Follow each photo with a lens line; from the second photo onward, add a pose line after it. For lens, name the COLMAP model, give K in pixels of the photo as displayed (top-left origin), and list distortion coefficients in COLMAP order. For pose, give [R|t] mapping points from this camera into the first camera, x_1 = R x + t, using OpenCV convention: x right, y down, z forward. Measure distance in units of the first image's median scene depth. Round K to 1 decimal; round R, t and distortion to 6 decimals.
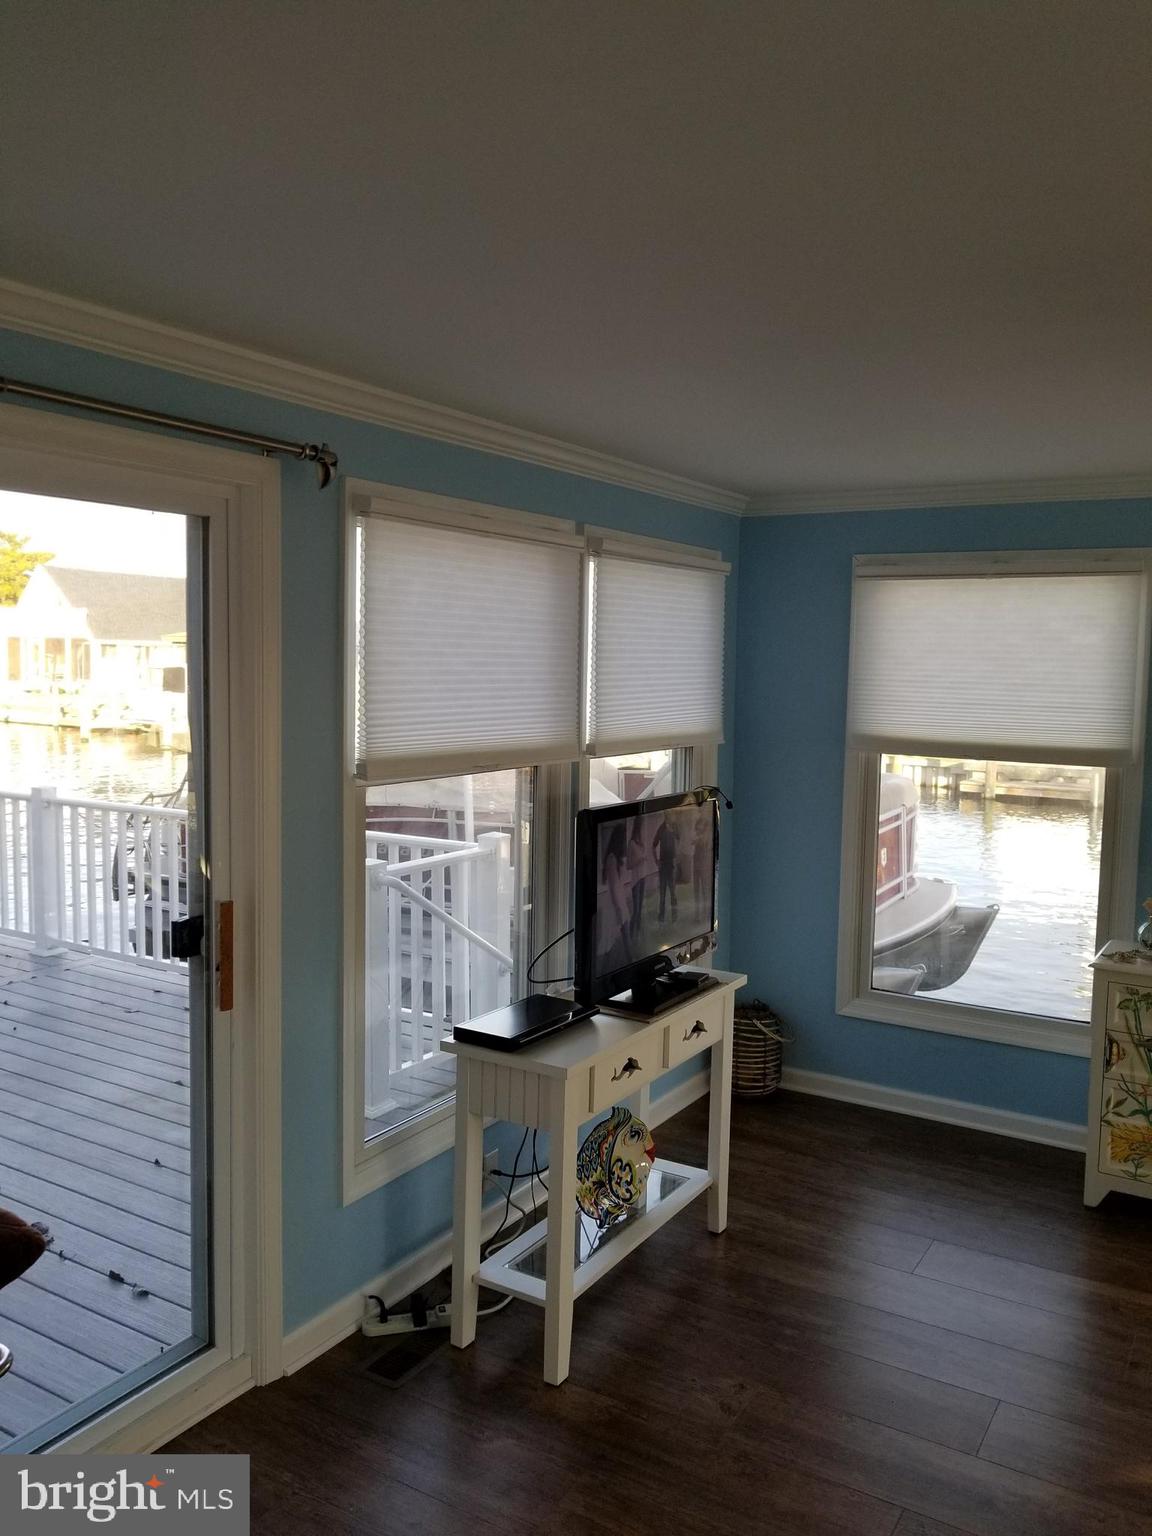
lens RADIAL K [[1211.6, 0, 575.5], [0, 1211.6, 757.4], [0, 0, 1]] dist [-0.009926, -0.002325]
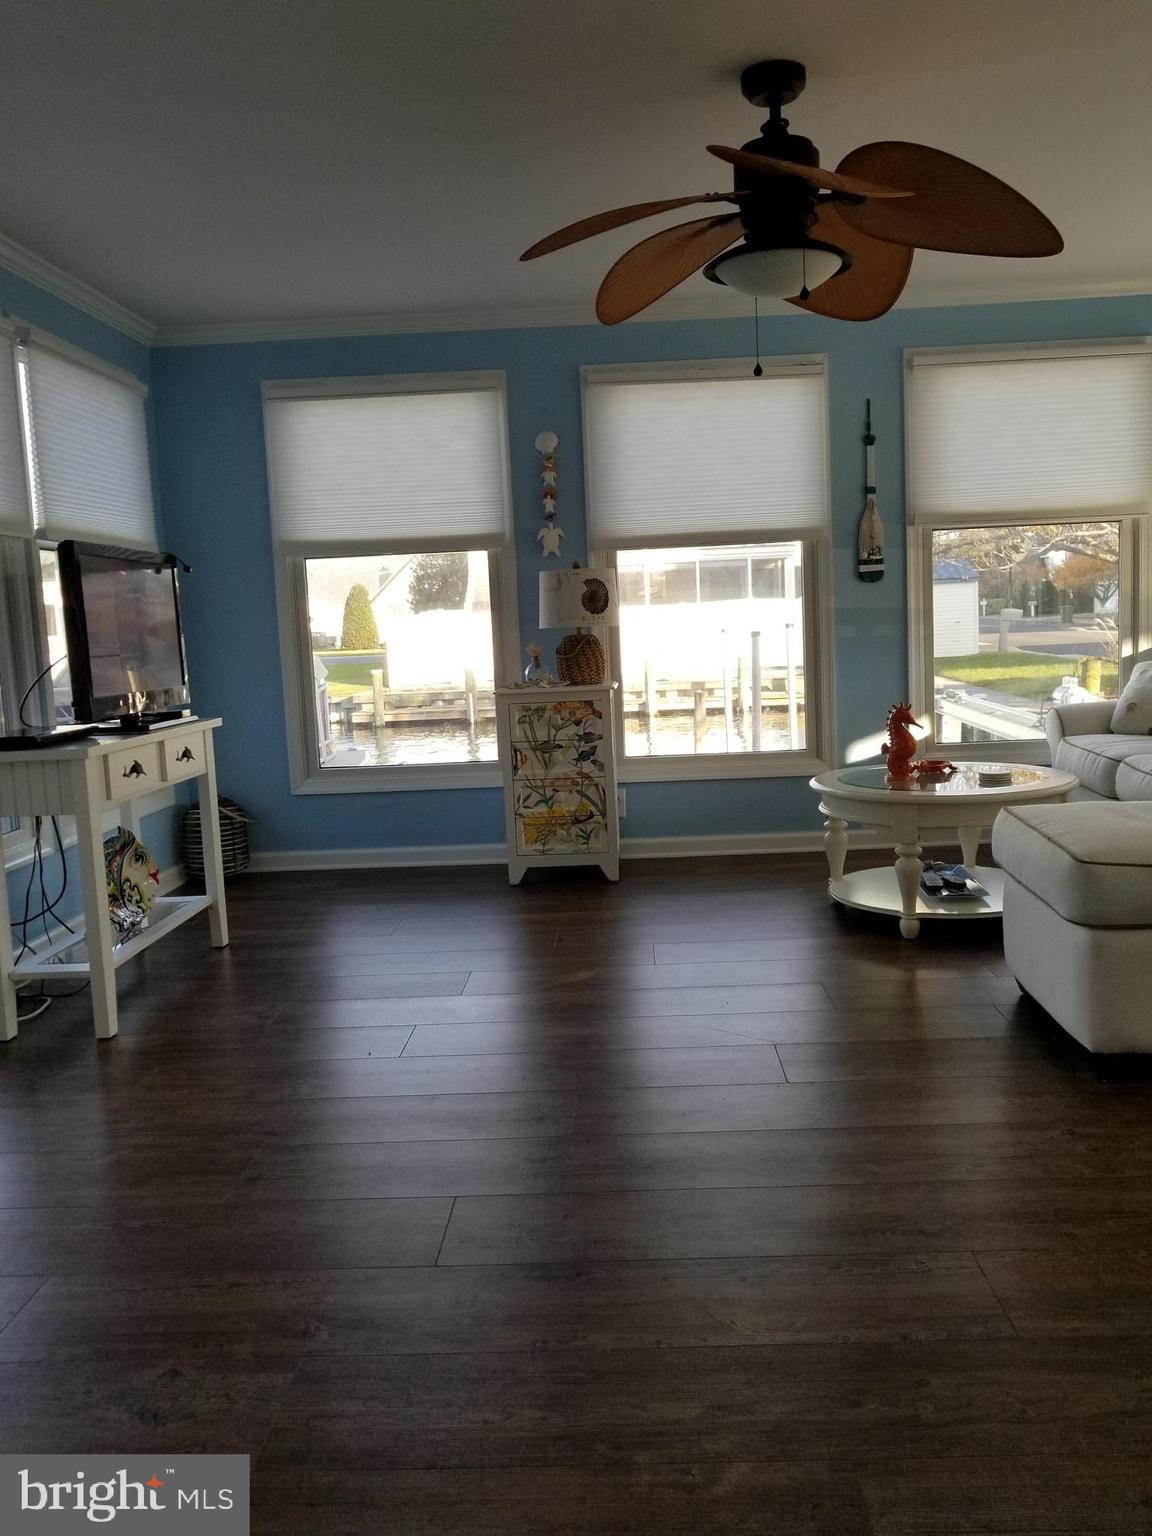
lens RADIAL K [[1211.6, 0, 593.7], [0, 1211.6, 776.0], [0, 0, 1]] dist [-0.009926, -0.002325]
pose [[0.866631, -0.117657, 0.484879, -0.105920], [0.101570, 0.993052, 0.059428, 0.190518], [-0.488502, -0.002253, 0.872560, -0.152184]]
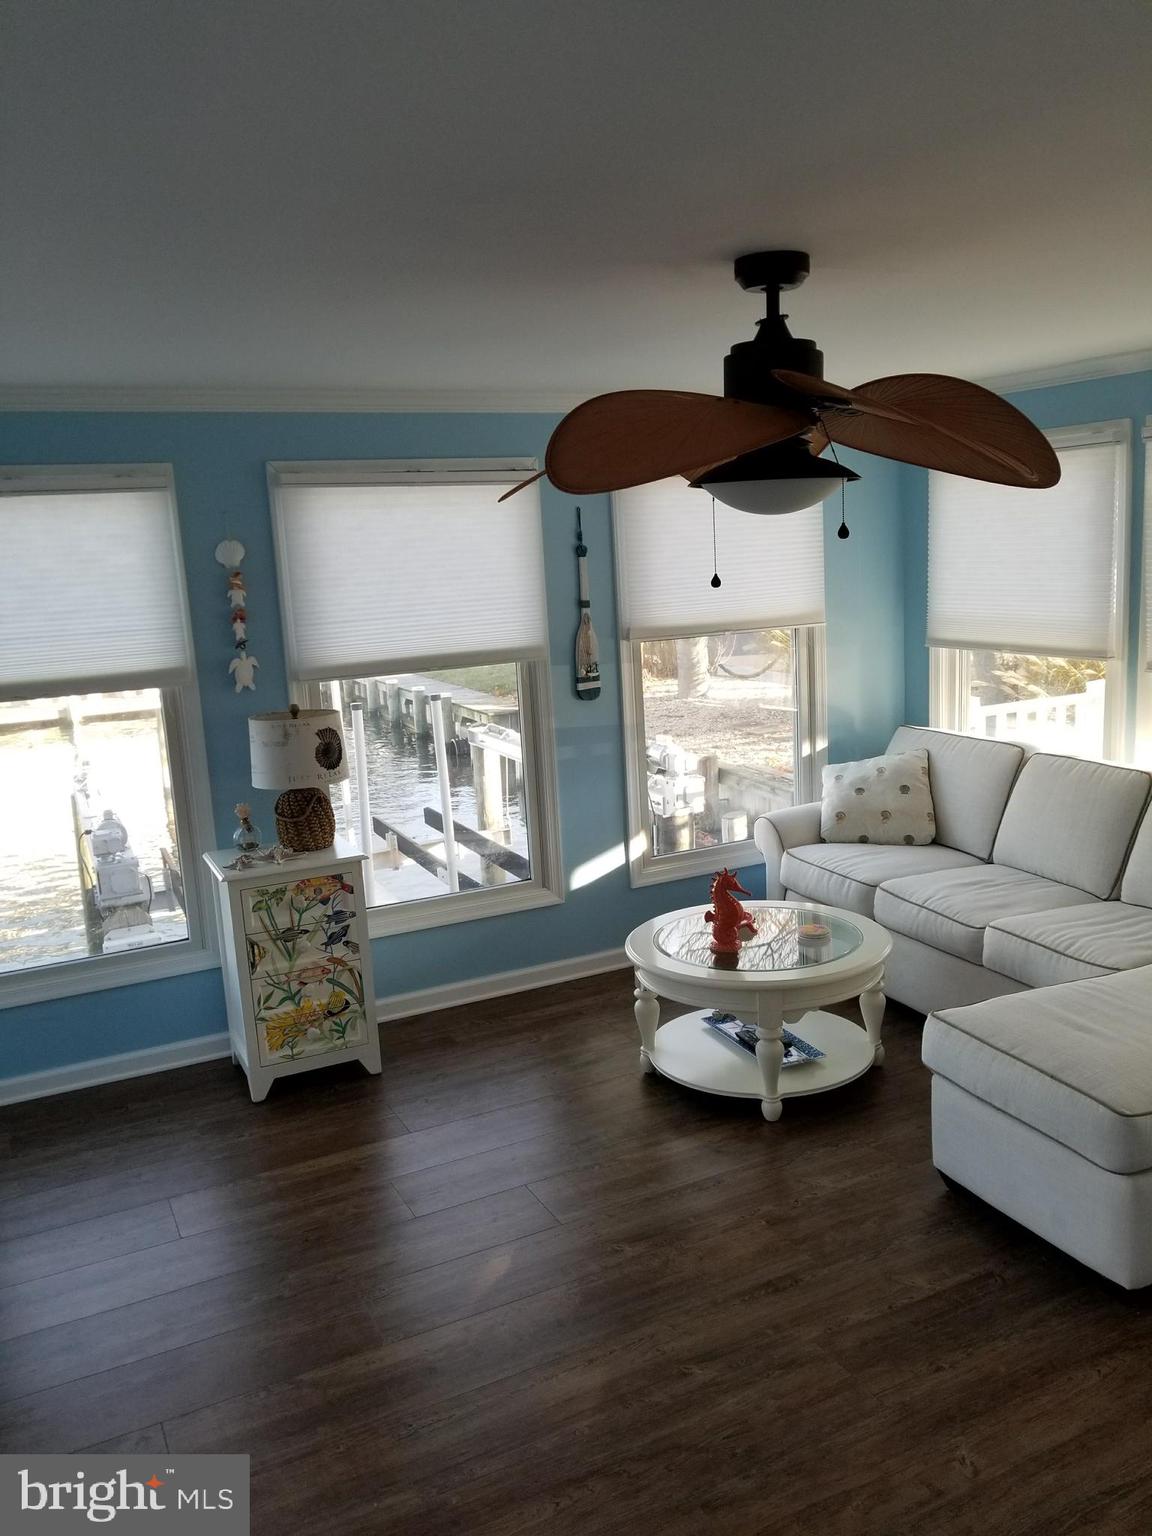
lens RADIAL K [[1211.6, 0, 583.9], [0, 1211.6, 792.2], [0, 0, 1]] dist [-0.009926, -0.002325]
pose [[0.530922, -0.207080, 0.821730, -0.233377], [0.133995, 0.977999, 0.159886, -0.022301], [-0.836760, 0.025221, 0.546989, 0.180085]]
